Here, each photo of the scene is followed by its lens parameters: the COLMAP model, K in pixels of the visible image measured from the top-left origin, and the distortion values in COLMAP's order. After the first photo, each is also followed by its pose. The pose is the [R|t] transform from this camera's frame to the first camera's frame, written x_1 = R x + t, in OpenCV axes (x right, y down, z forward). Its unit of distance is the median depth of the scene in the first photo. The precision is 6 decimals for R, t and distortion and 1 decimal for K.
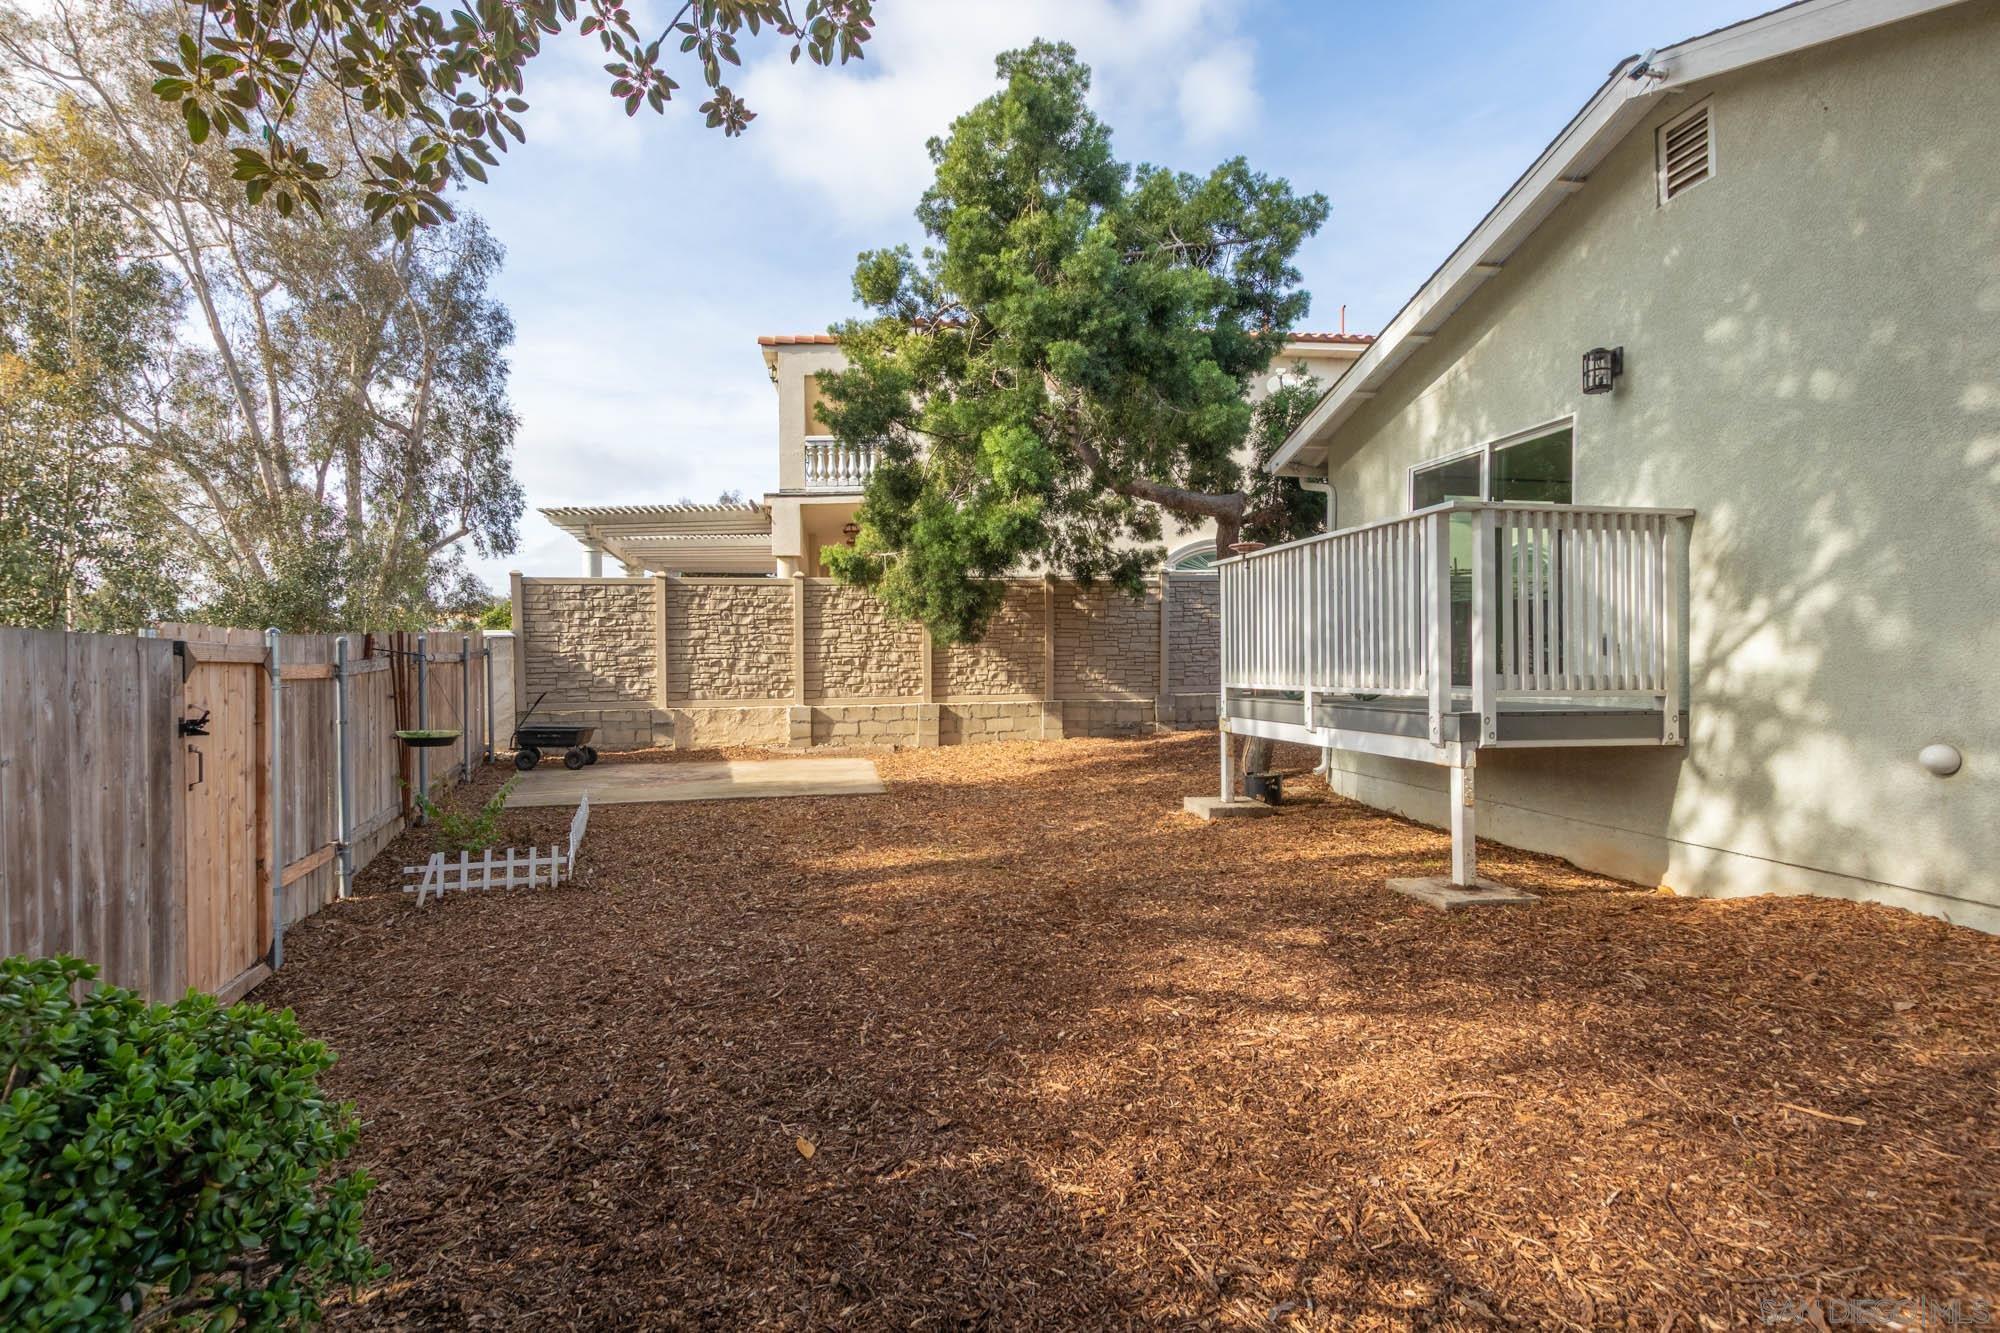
lens RADIAL K [[919.6, 0, 996.8], [0, 919.6, 665.1], [0, 0, 1]] dist [0.006961, -0.003067]
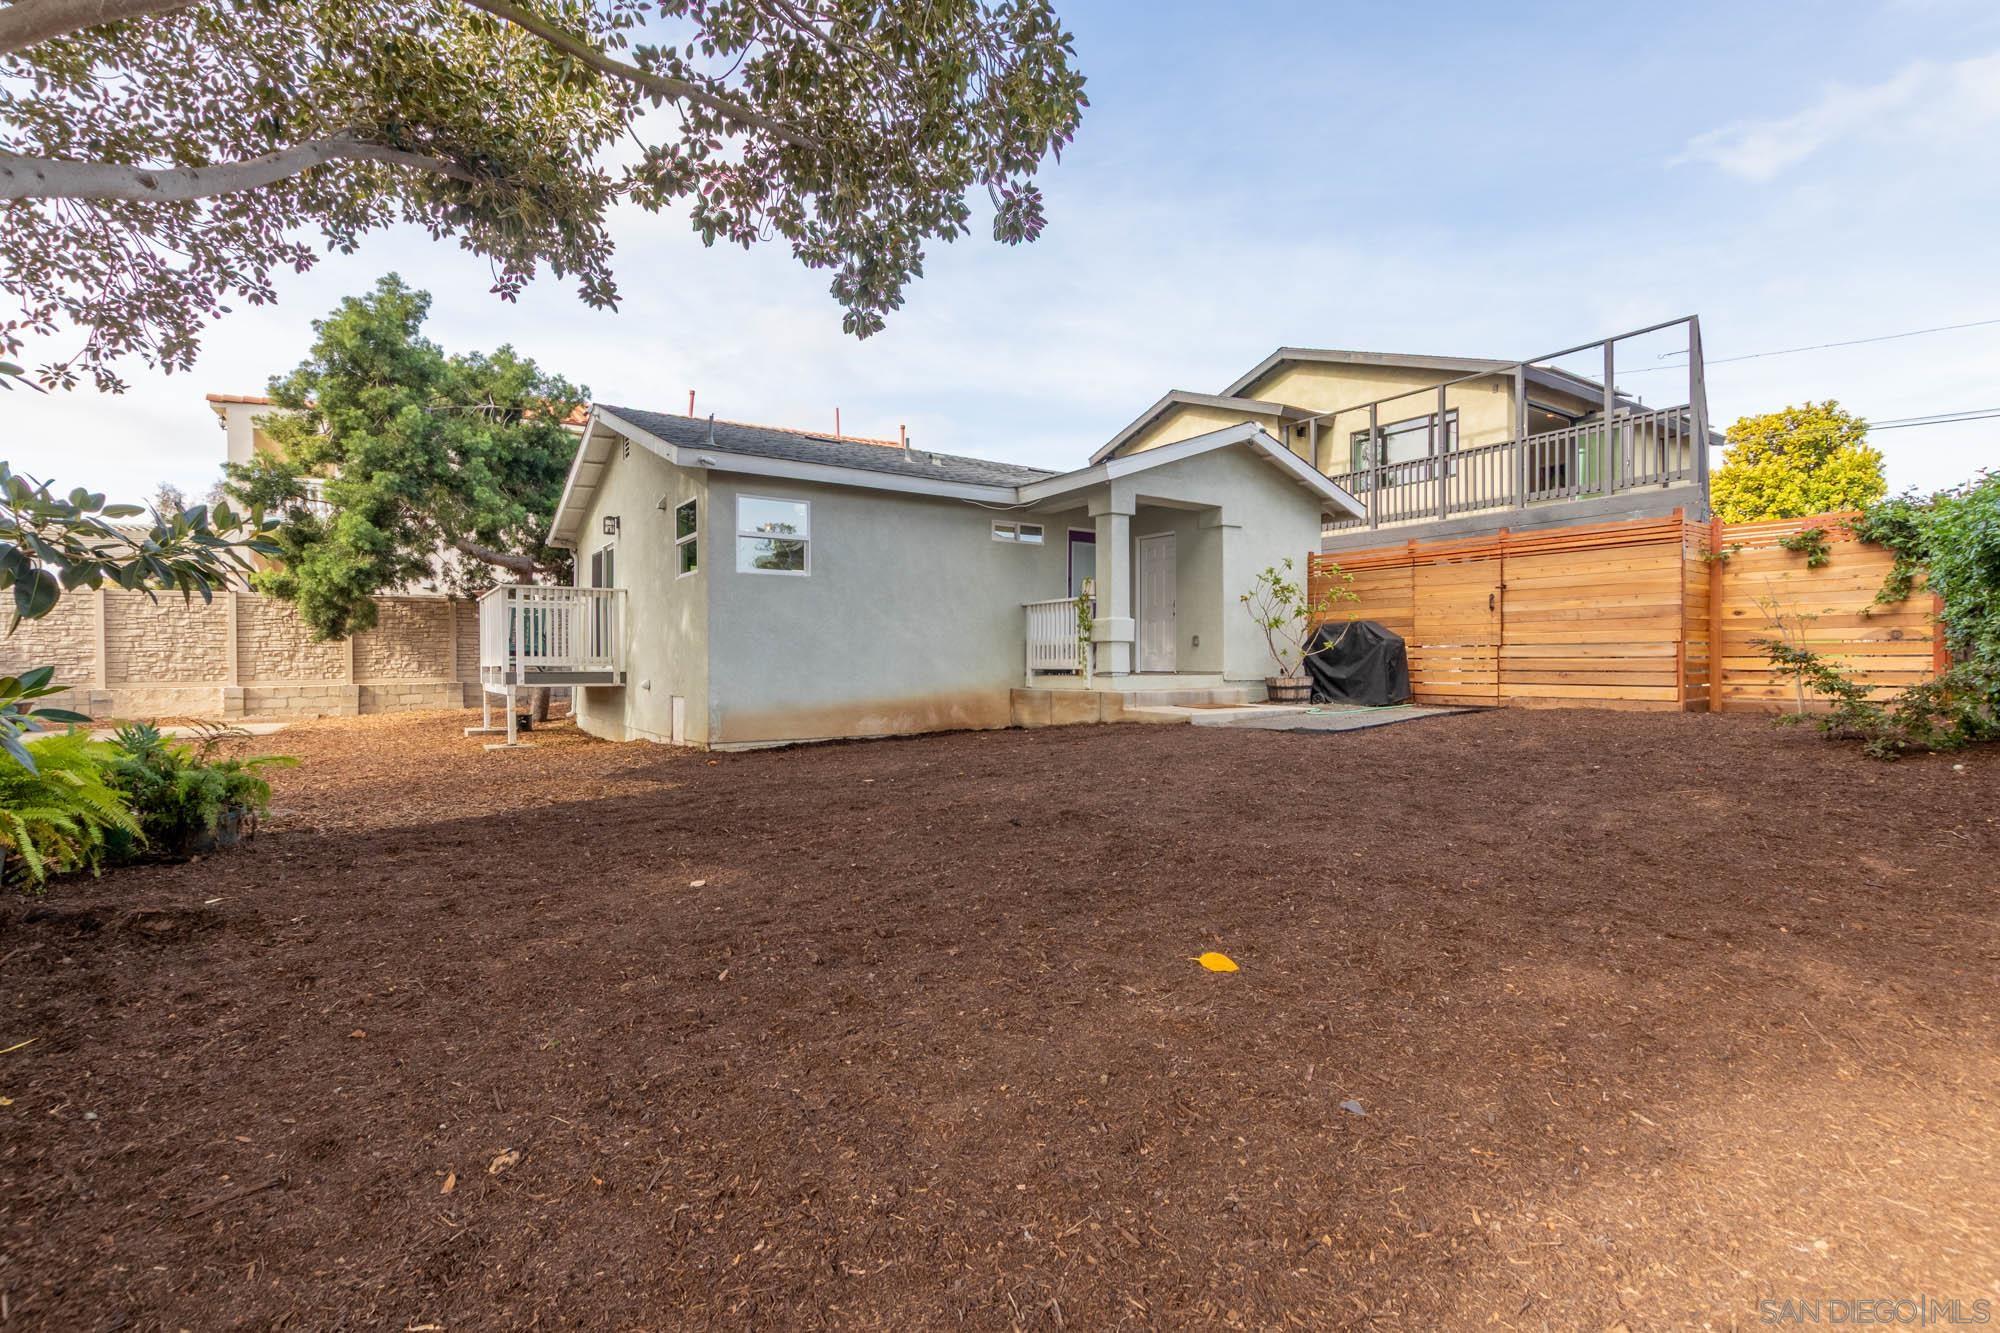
lens RADIAL K [[919.6, 0, 999.0], [0, 919.6, 670.0], [0, 0, 1]] dist [0.006961, -0.003067]
pose [[0.922957, -0.002865, 0.384891, 0.310895], [0.001553, 0.999992, 0.003720, 0.017024], [-0.384899, -0.002836, 0.922954, -0.705105]]
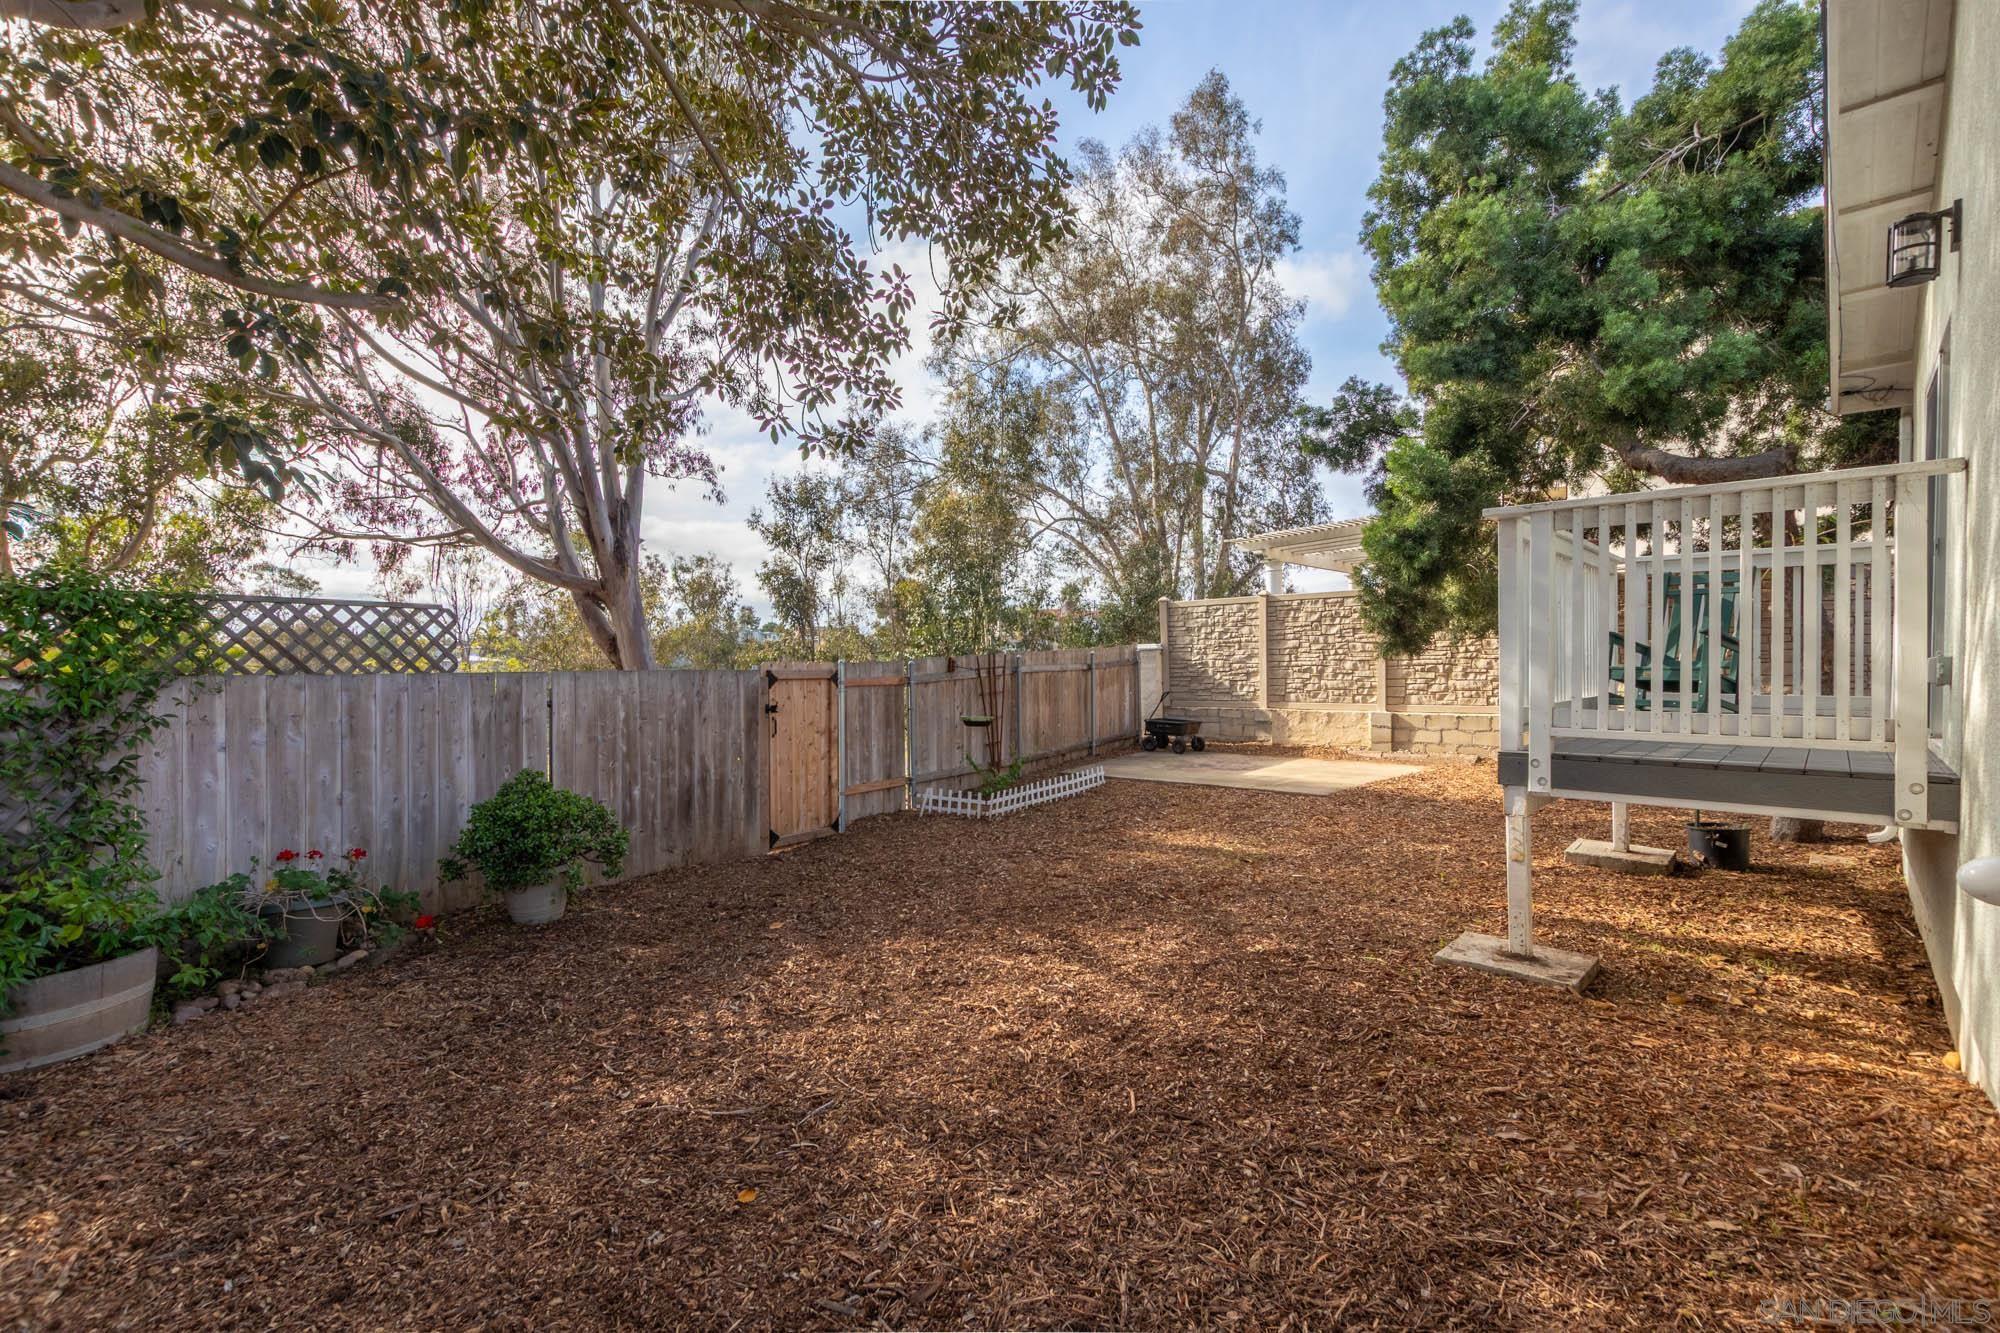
lens RADIAL K [[919.6, 0, 989.0], [0, 919.6, 665.4], [0, 0, 1]] dist [0.006961, -0.003067]
pose [[0.580251, 0.002082, -0.814435, 0.378753], [0.003898, 0.999978, 0.005334, -0.014723], [0.814428, -0.006270, 0.580231, 0.042252]]
